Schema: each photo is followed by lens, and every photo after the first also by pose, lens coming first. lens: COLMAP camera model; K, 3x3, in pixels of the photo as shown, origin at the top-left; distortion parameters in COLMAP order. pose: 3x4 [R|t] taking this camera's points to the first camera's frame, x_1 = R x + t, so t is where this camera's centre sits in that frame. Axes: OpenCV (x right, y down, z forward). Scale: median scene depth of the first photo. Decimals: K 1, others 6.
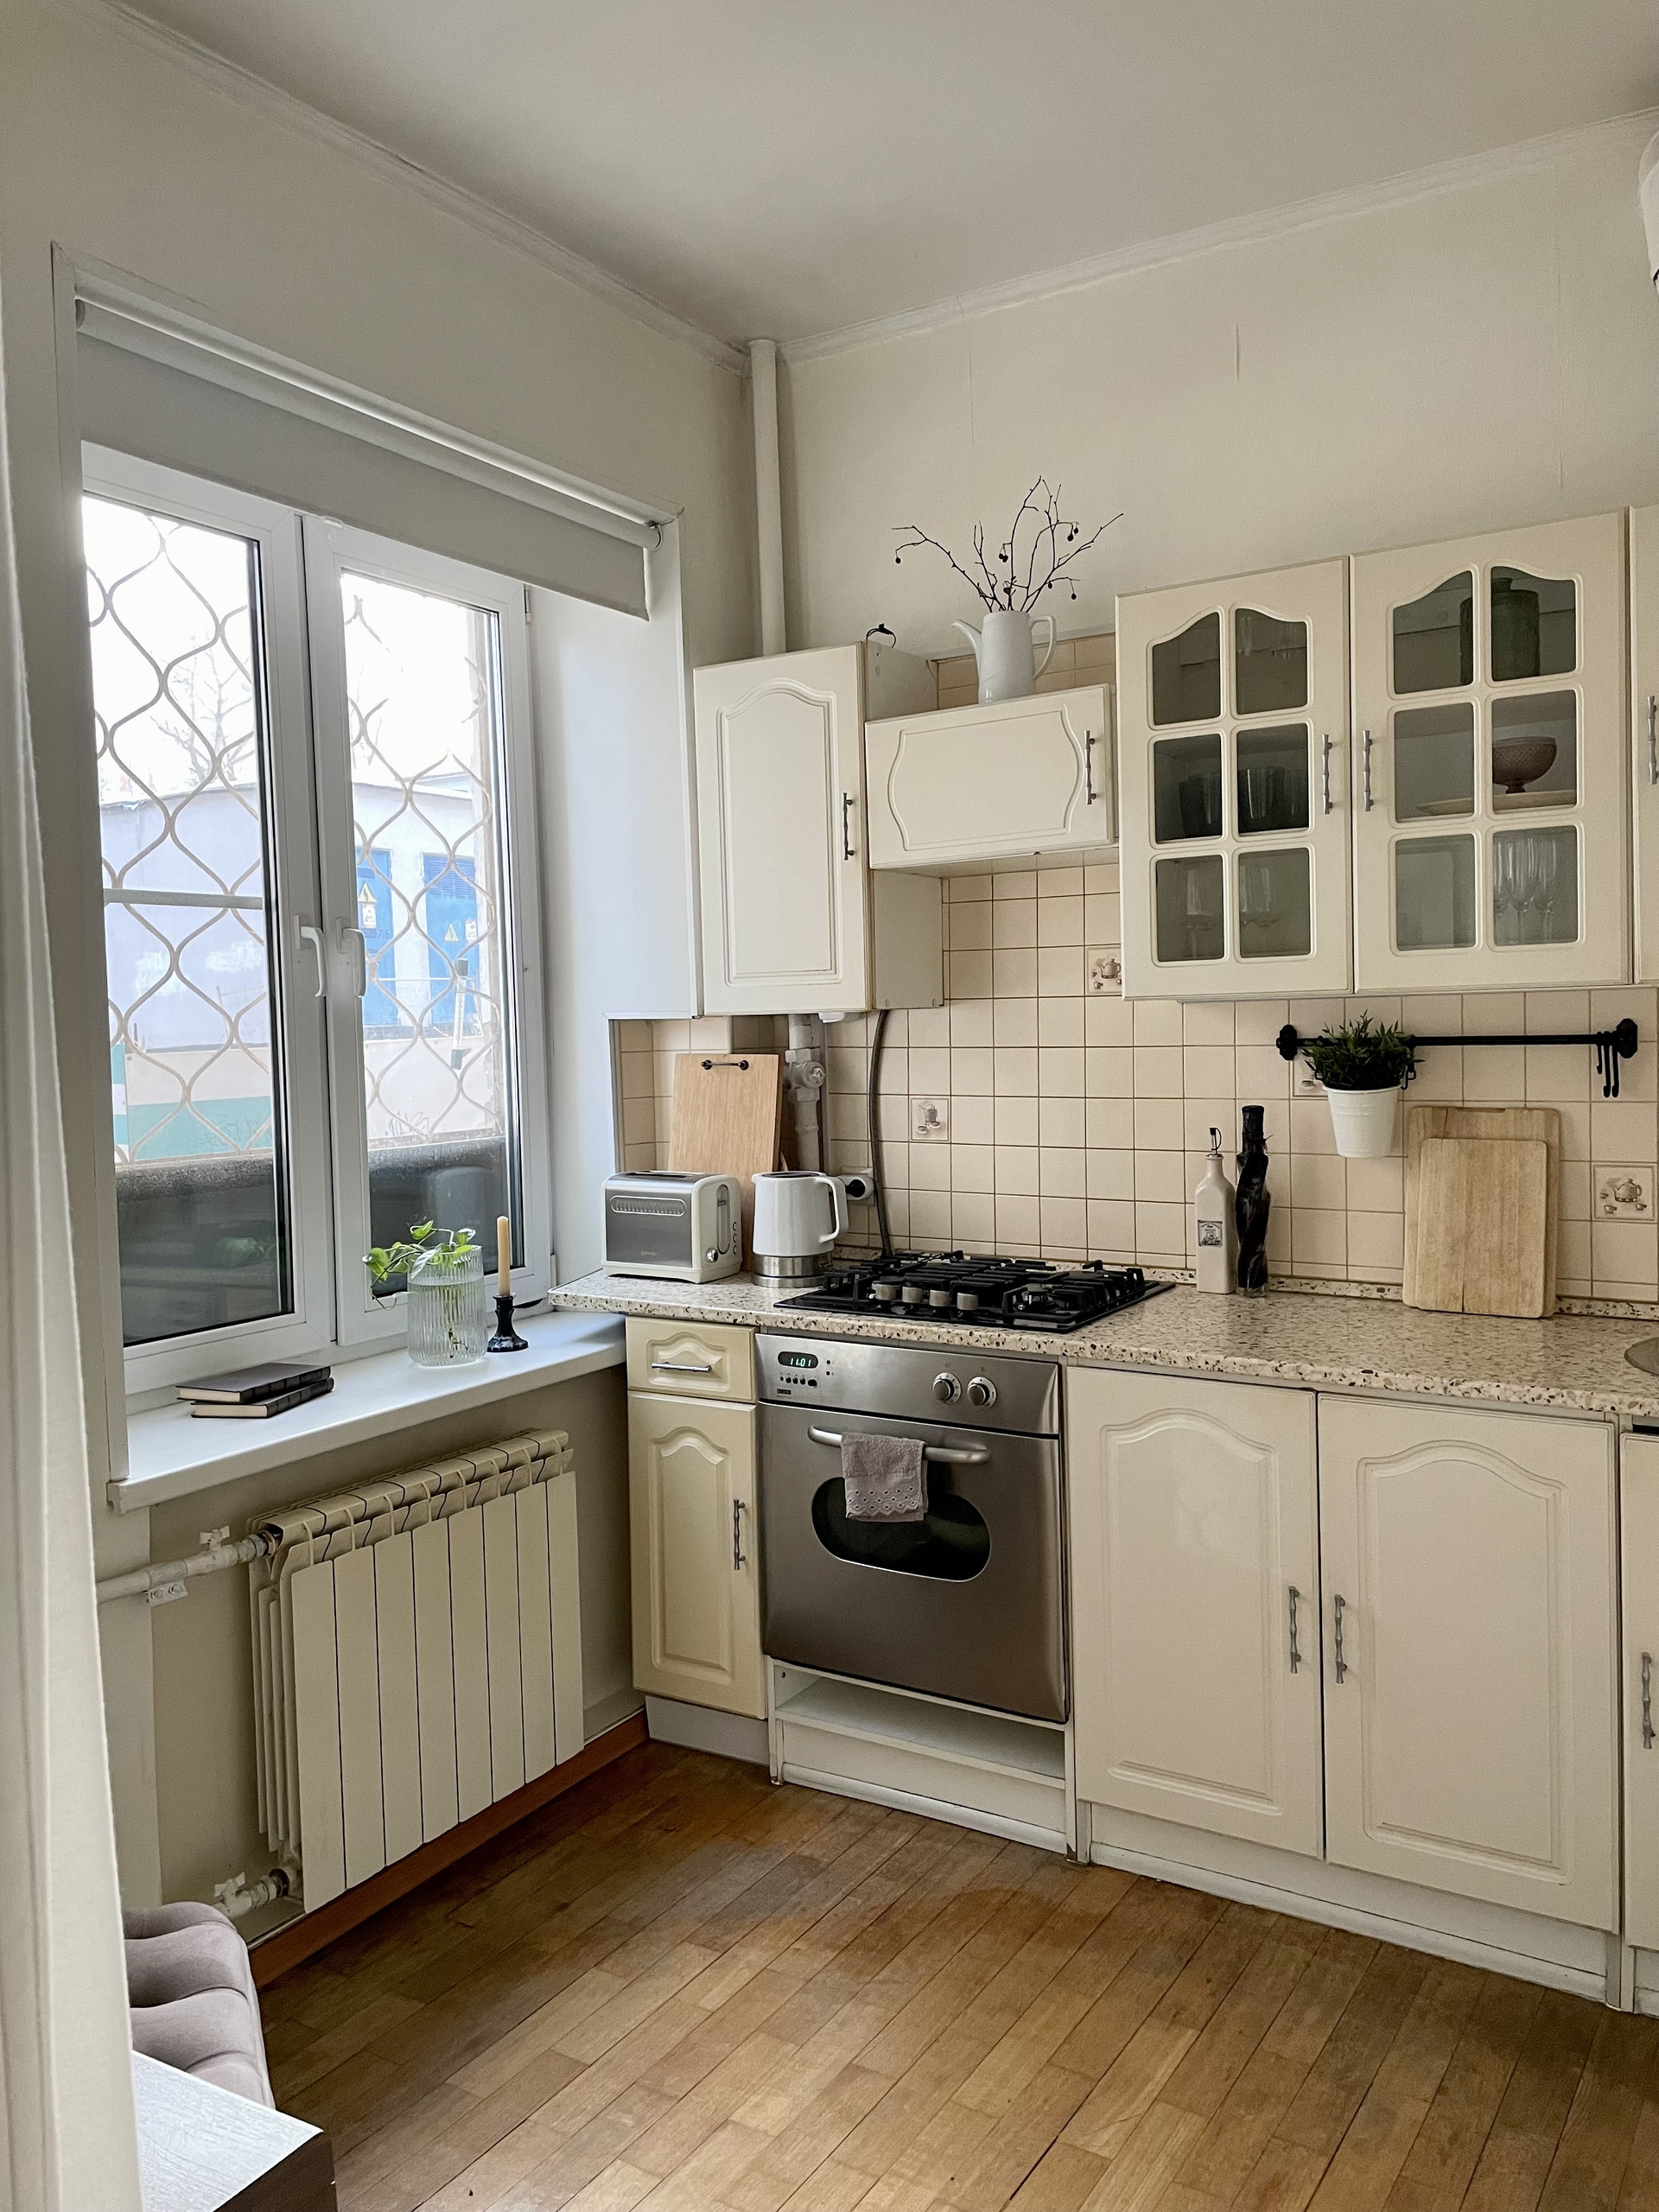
lens RADIAL K [[1680.8, 0, 829.4], [0, 1680.8, 1103.7], [0, 0, 1]] dist [0.011970, 0.000474]
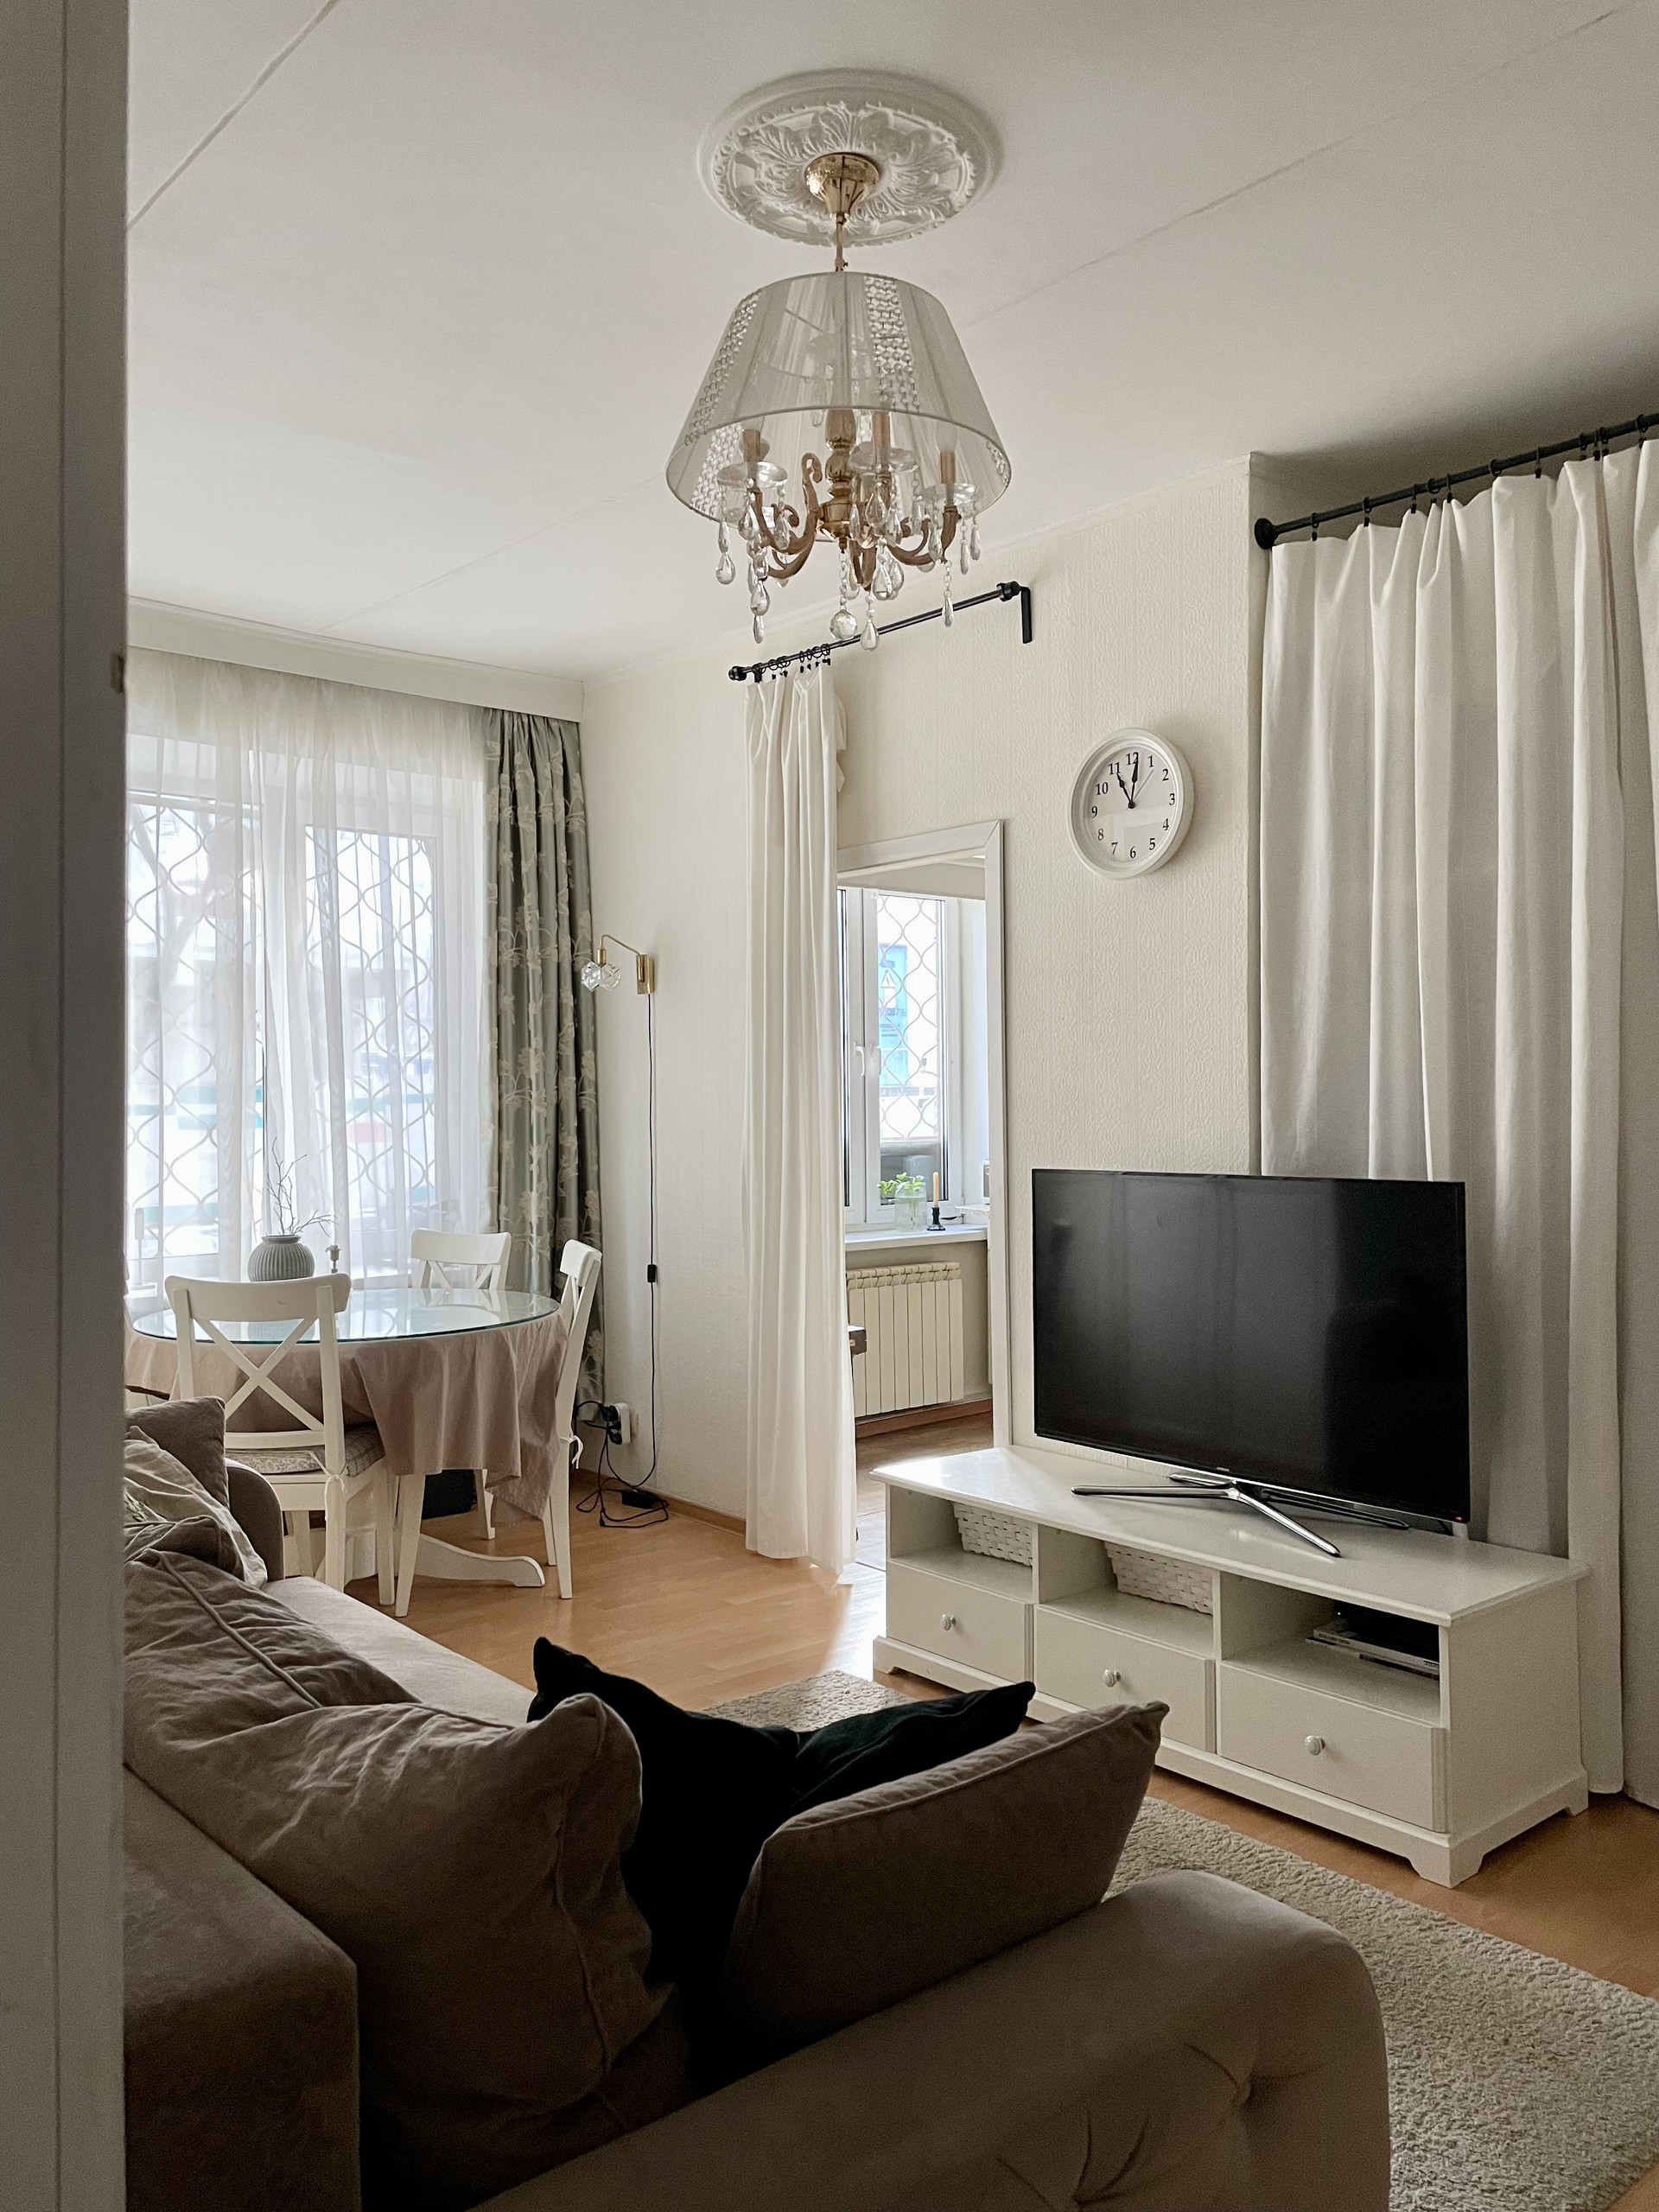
lens RADIAL K [[1680.8, 0, 830.9], [0, 1680.8, 1106.0], [0, 0, 1]] dist [0.011970, 0.000474]
pose [[0.955651, 0.015046, -0.294118, 0.339262], [-0.029524, 0.998557, -0.044849, 0.084234], [0.293019, 0.051543, 0.954716, -1.226528]]
